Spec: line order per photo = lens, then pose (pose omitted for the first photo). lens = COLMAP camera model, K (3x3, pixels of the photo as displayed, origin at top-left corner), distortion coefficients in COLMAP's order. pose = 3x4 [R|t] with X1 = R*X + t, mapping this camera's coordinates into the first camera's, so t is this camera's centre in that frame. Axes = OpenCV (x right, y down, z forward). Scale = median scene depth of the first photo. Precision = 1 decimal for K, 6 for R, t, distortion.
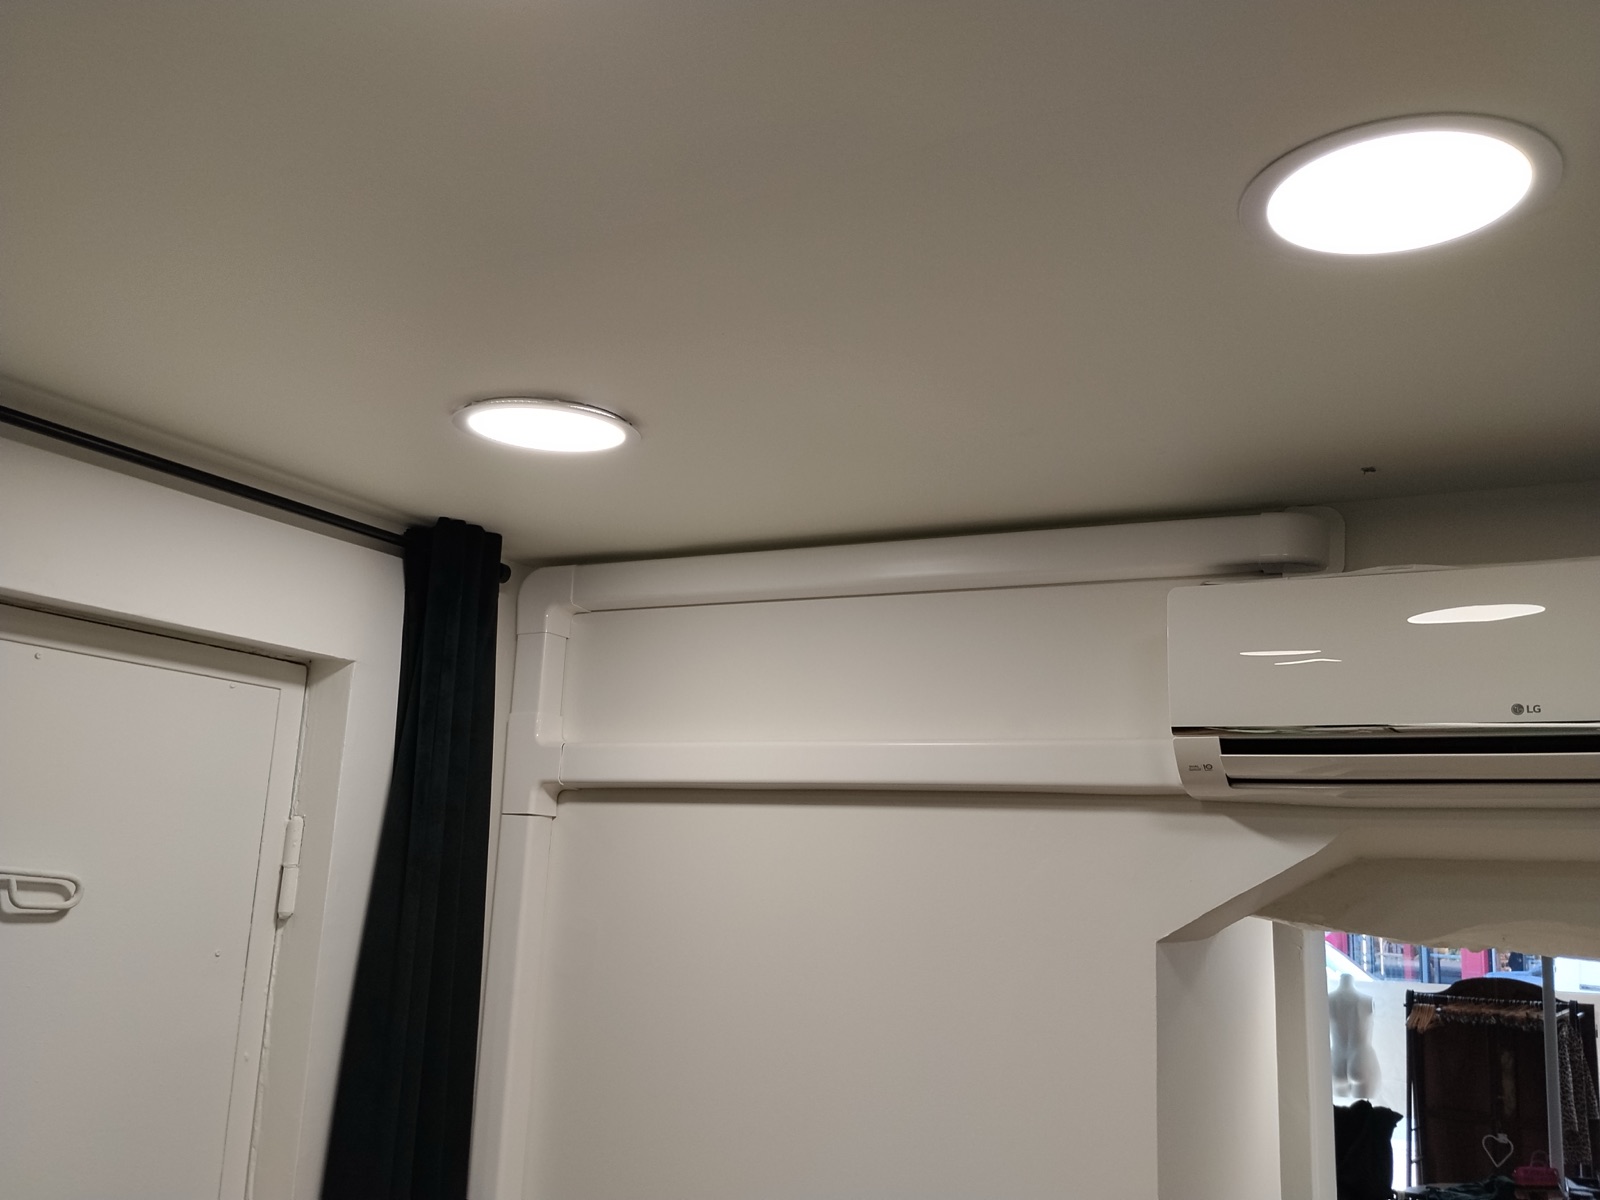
lens RADIAL K [[1356.7, 0, 800.0], [0, 1356.7, 600.0], [0, 0, 1]] dist [0.078916, -0.170165]
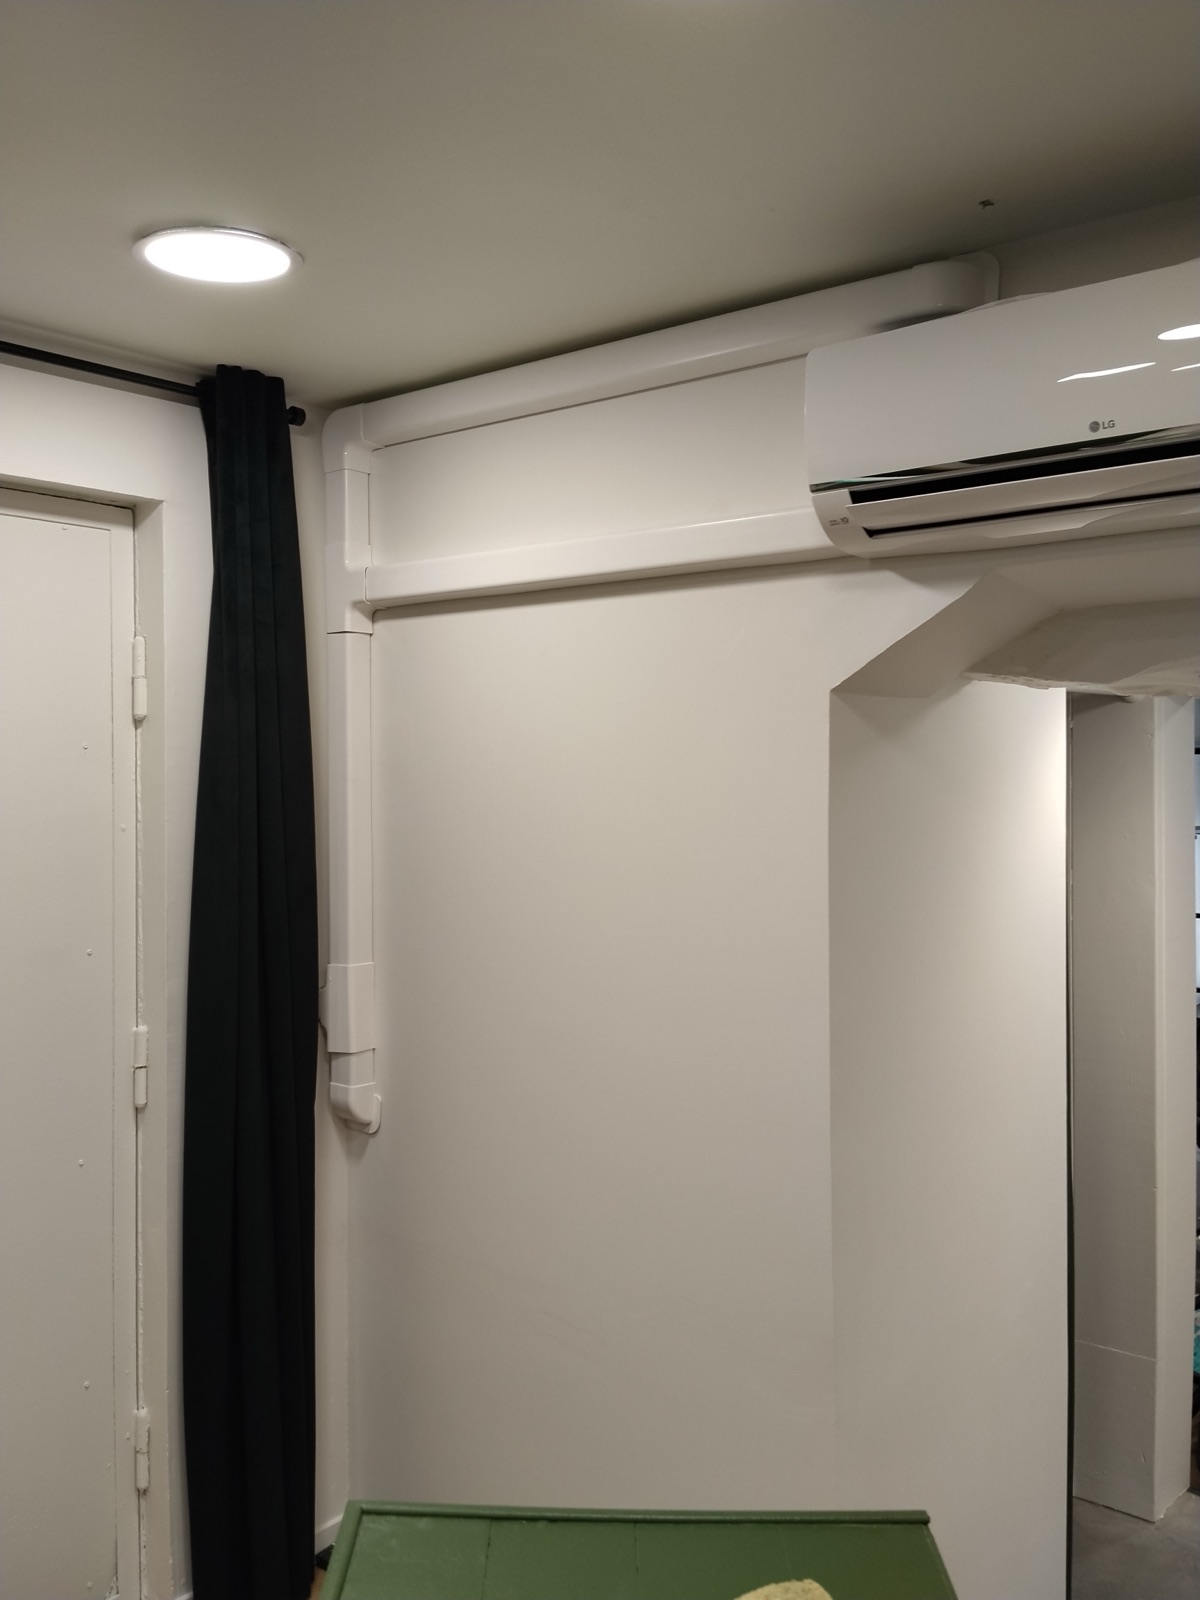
lens RADIAL K [[1356.7, 0, 600.0], [0, 1356.7, 800.0], [0, 0, 1]] dist [0.078916, -0.170165]
pose [[0.976324, -0.037940, -0.212960, 0.275202], [0.083934, 0.973808, 0.211313, 0.077990], [0.199365, -0.224185, 0.953936, -0.094154]]
